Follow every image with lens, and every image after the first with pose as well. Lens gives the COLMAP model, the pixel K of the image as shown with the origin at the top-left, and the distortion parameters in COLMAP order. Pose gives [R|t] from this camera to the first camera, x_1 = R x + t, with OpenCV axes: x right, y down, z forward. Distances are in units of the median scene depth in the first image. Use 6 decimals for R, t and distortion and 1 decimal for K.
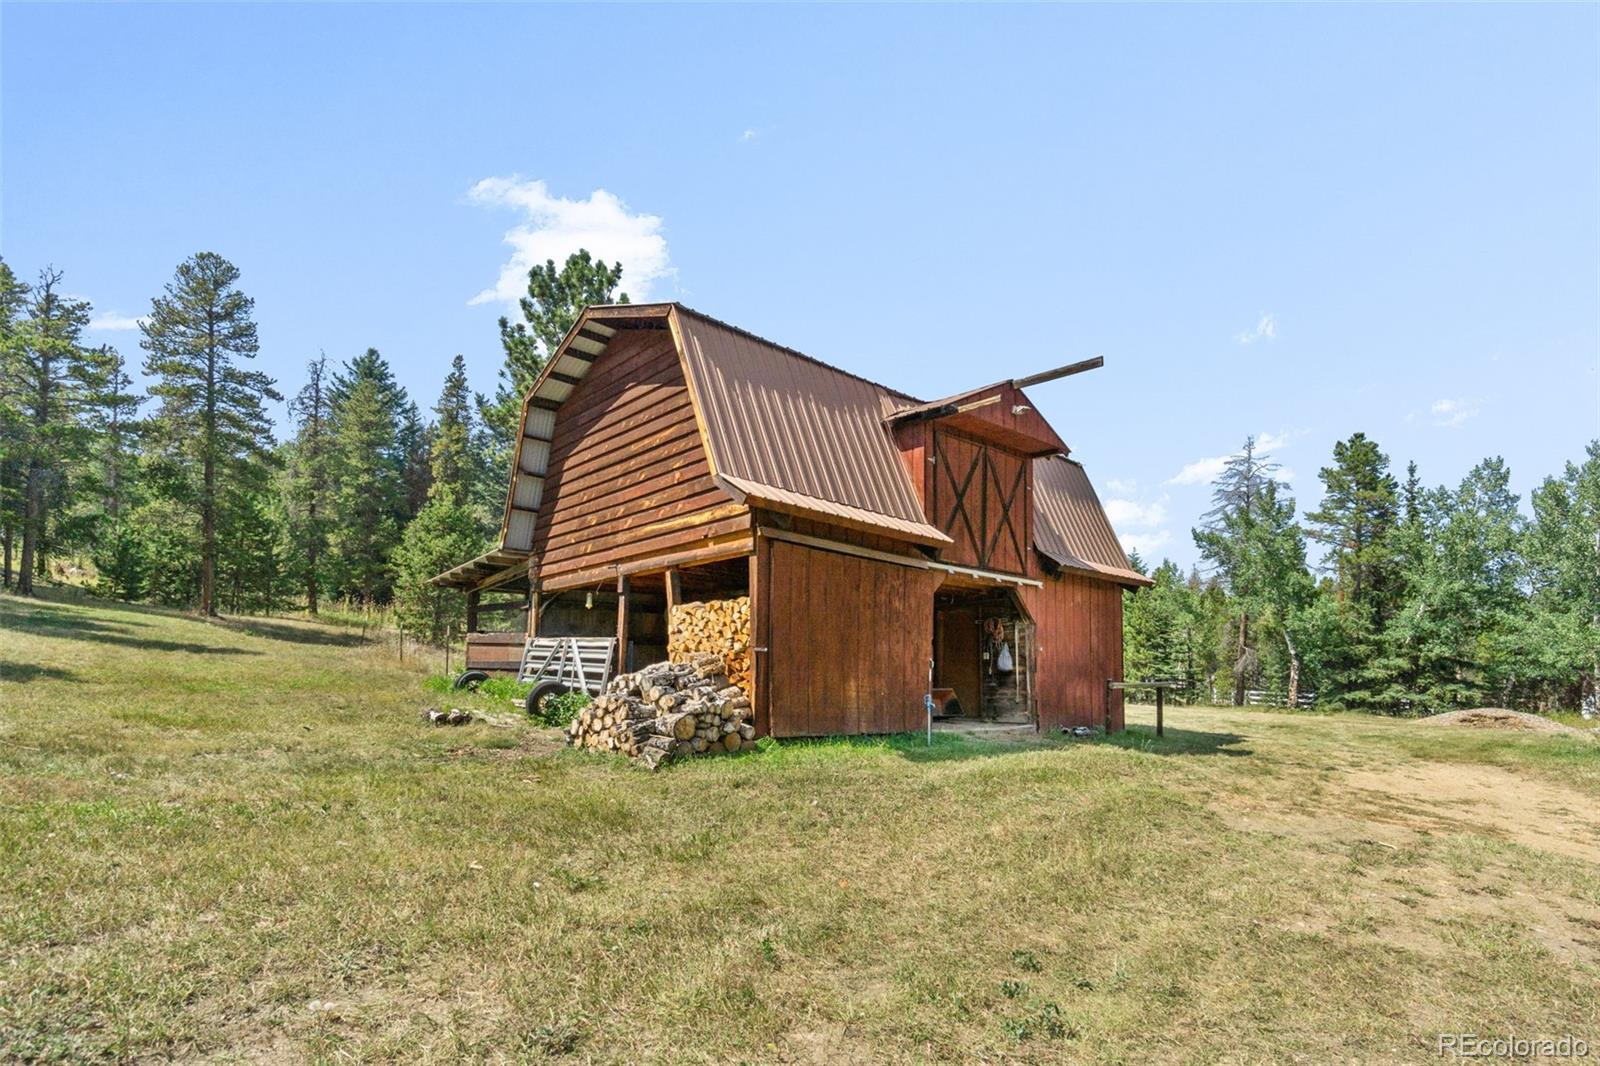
lens RADIAL K [[827.7, 0, 801.2], [0, 827.7, 606.7], [0, 0, 1]] dist [-0.001749, 0.000170]
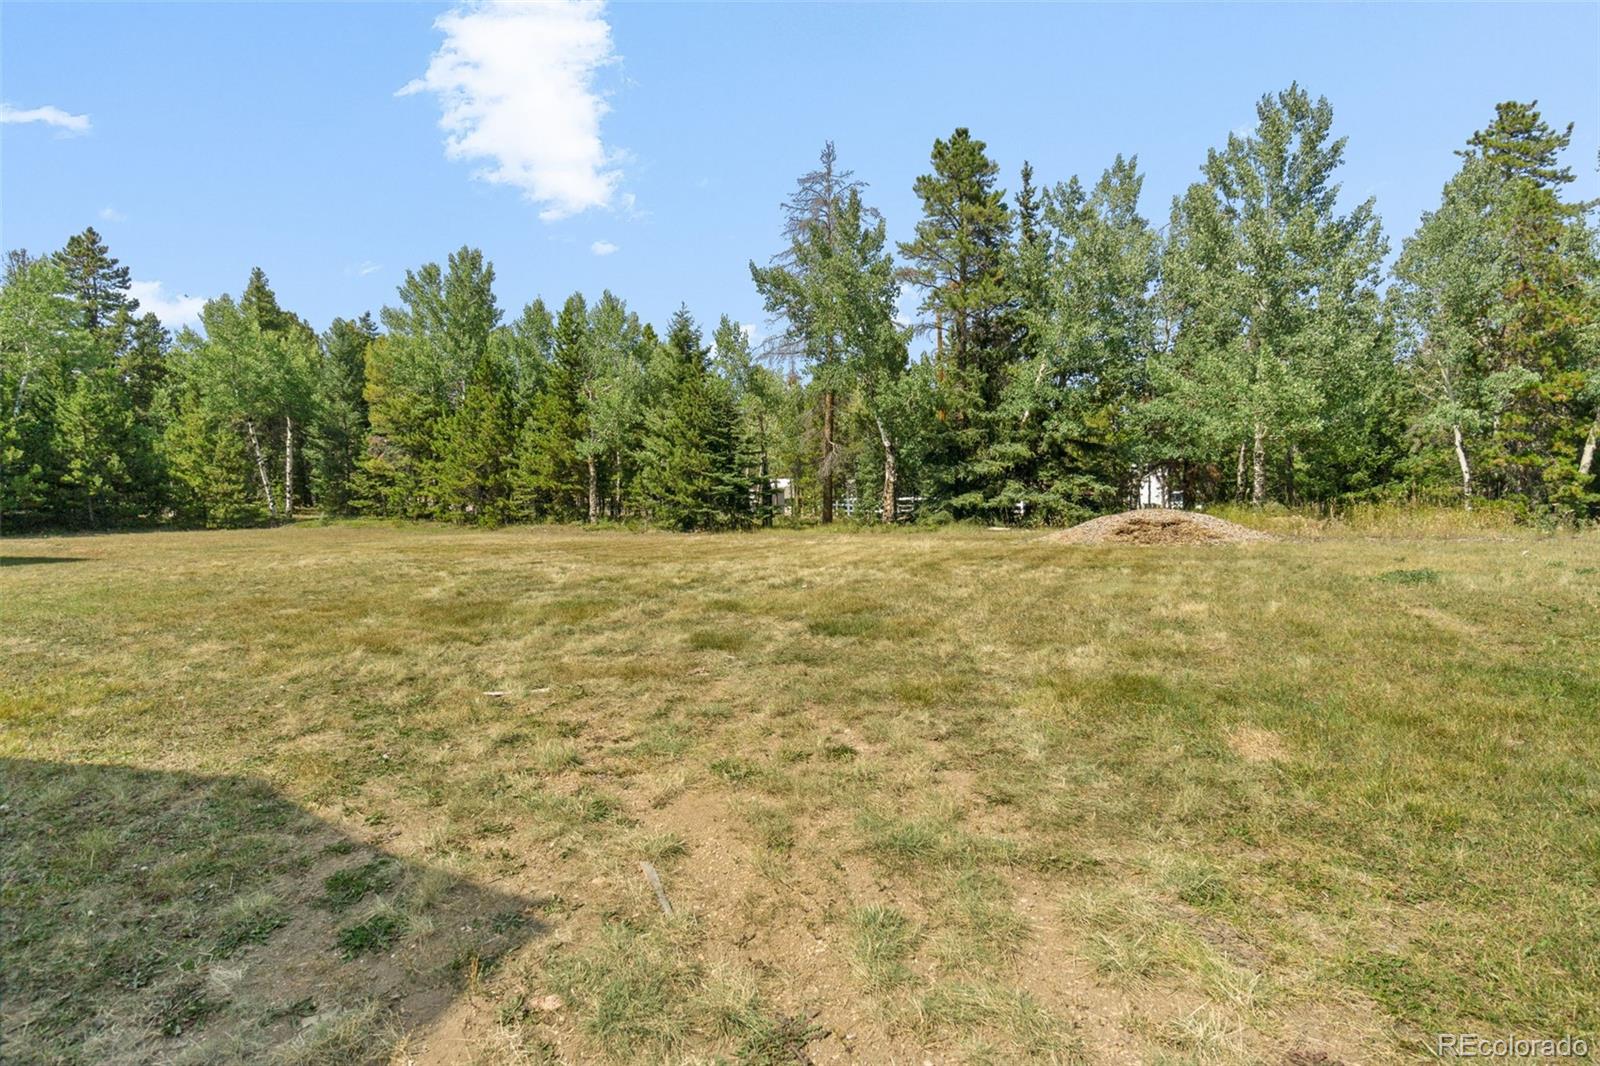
lens RADIAL K [[1245.7, 0, 800.0], [0, 1245.7, 533.0], [0, 0, 1]] dist [0.000056, 0.003006]
pose [[0.892944, -0.077311, 0.443479, 0.065796], [0.029543, 0.993083, 0.113638, 0.009646], [-0.449197, -0.088371, 0.889052, 0.106111]]
